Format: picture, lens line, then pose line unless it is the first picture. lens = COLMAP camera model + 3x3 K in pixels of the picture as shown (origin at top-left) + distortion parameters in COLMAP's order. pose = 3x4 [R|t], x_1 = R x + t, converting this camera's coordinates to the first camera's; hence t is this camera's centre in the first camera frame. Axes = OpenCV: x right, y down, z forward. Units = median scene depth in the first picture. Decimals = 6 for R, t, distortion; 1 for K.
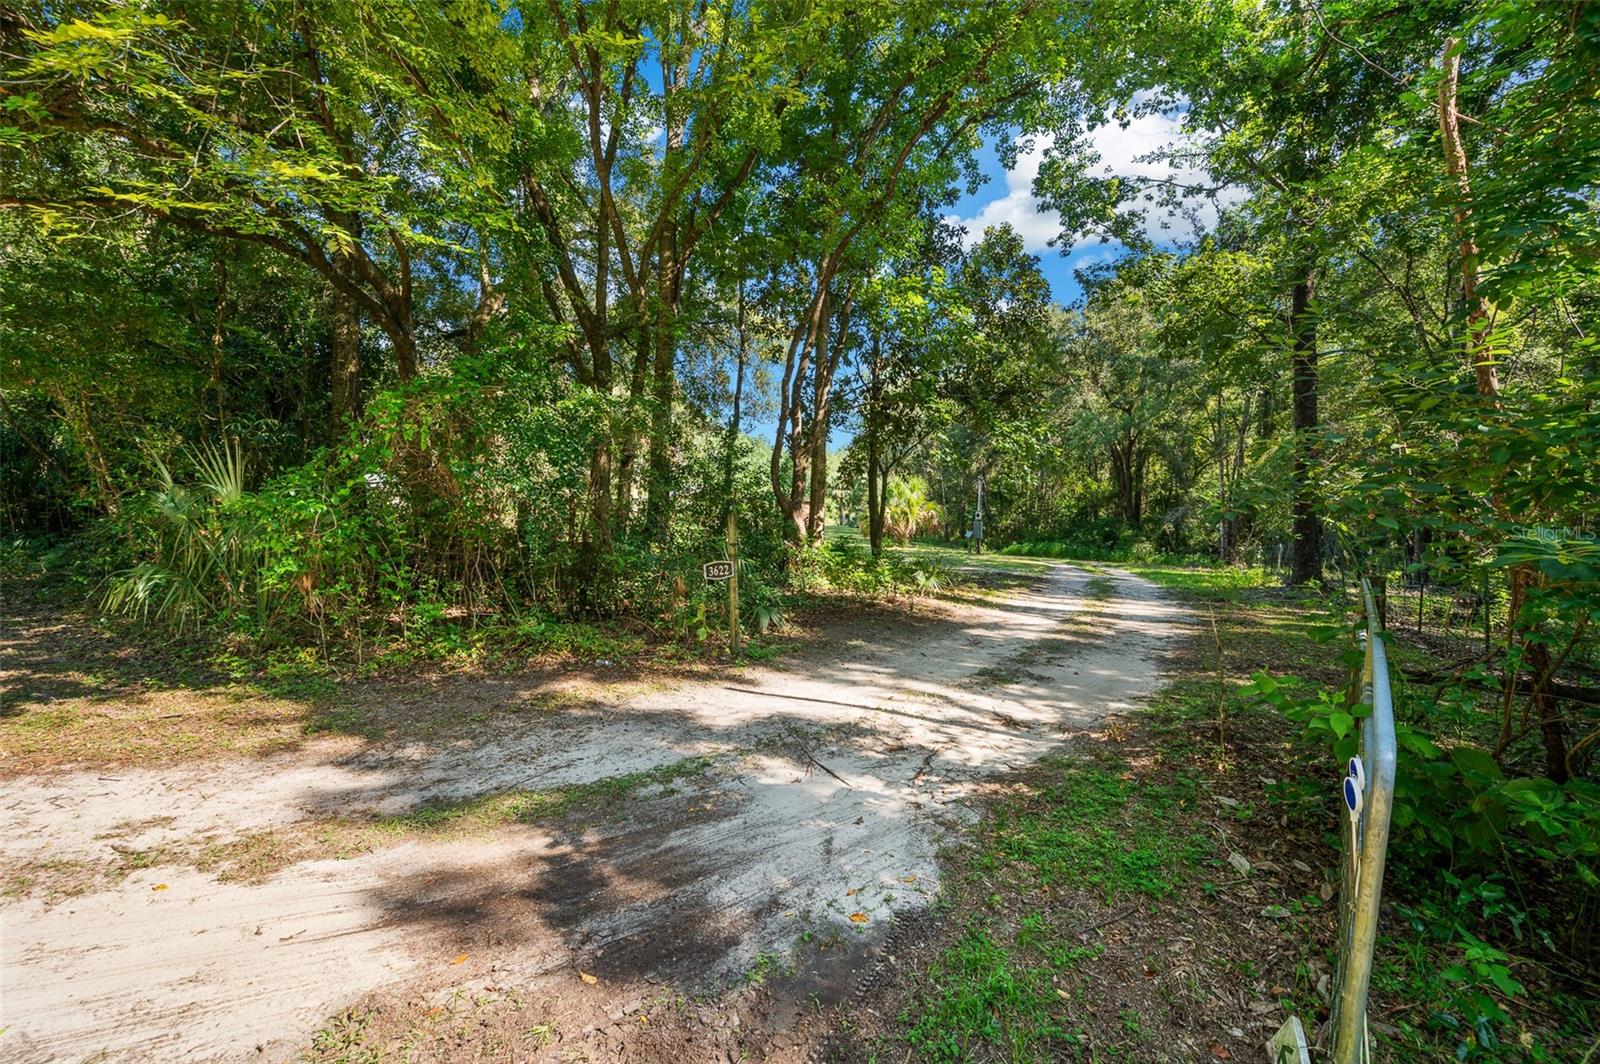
lens RADIAL K [[634.7, 0, 799.1], [0, 634.7, 531.8], [0, 0, 1]] dist [-0.000468, 0.000341]
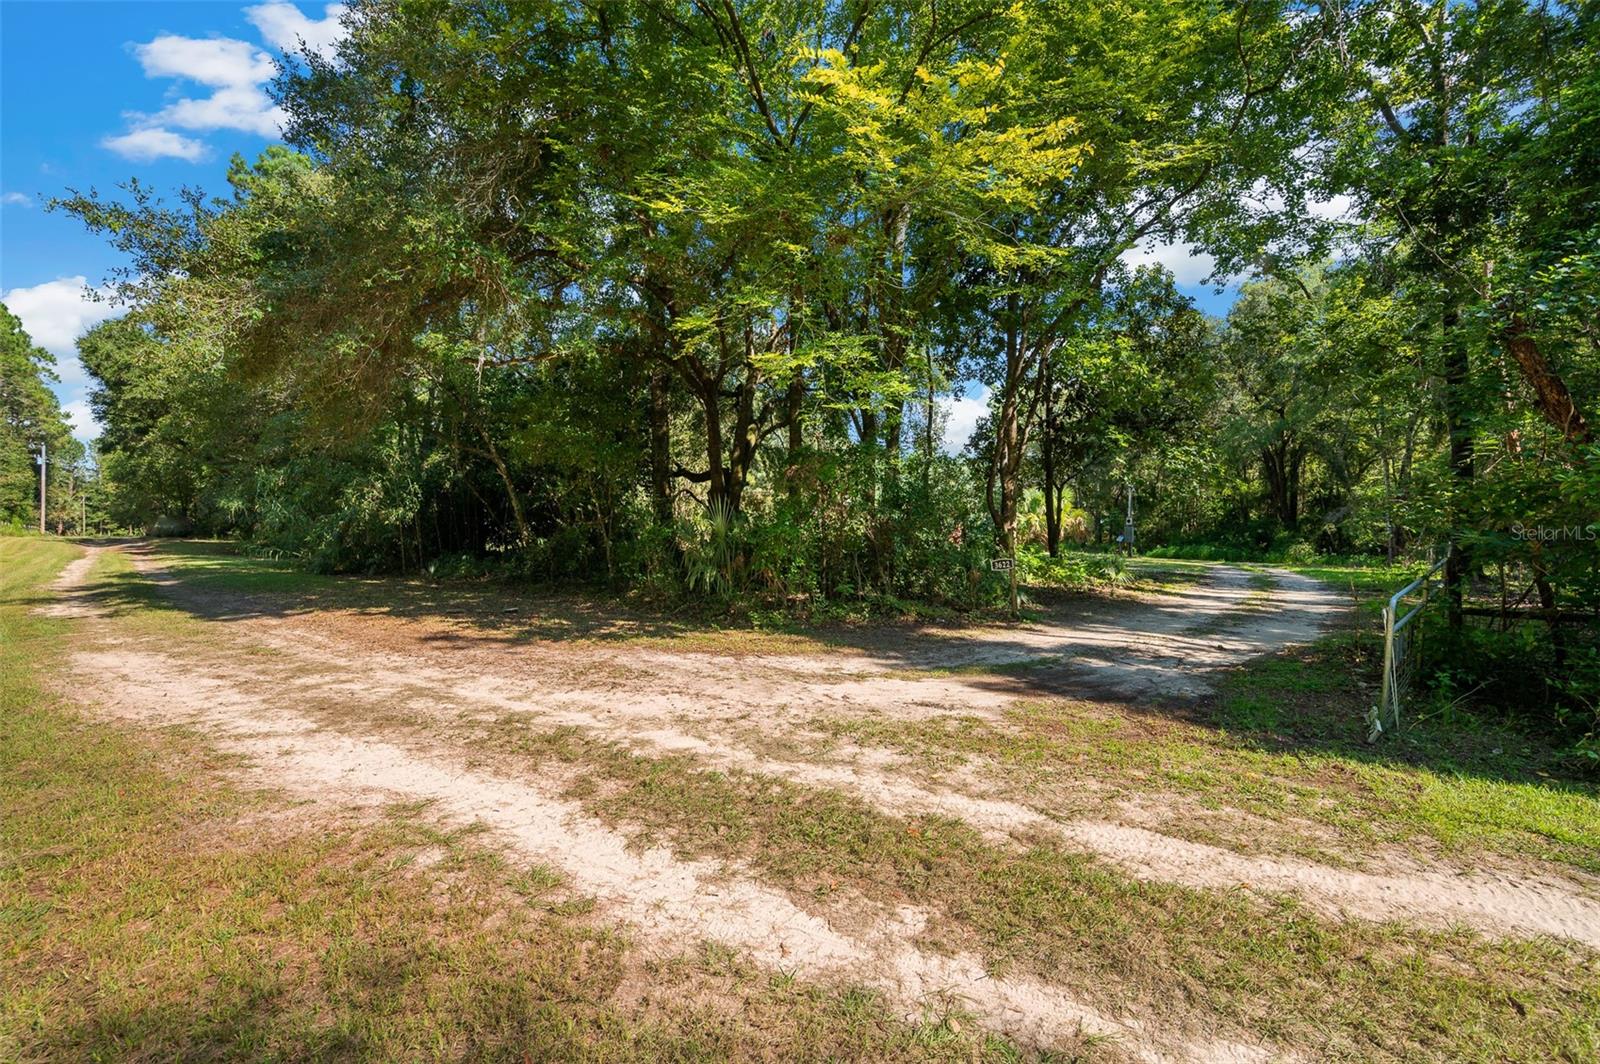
lens RADIAL K [[634.7, 0, 800.9], [0, 634.7, 532.9], [0, 0, 1]] dist [-0.000468, 0.000341]
pose [[0.985506, -0.022074, -0.168199, -0.074997], [0.019864, 0.999693, -0.014811, -0.000769], [0.168474, 0.011255, 0.985642, -0.134266]]
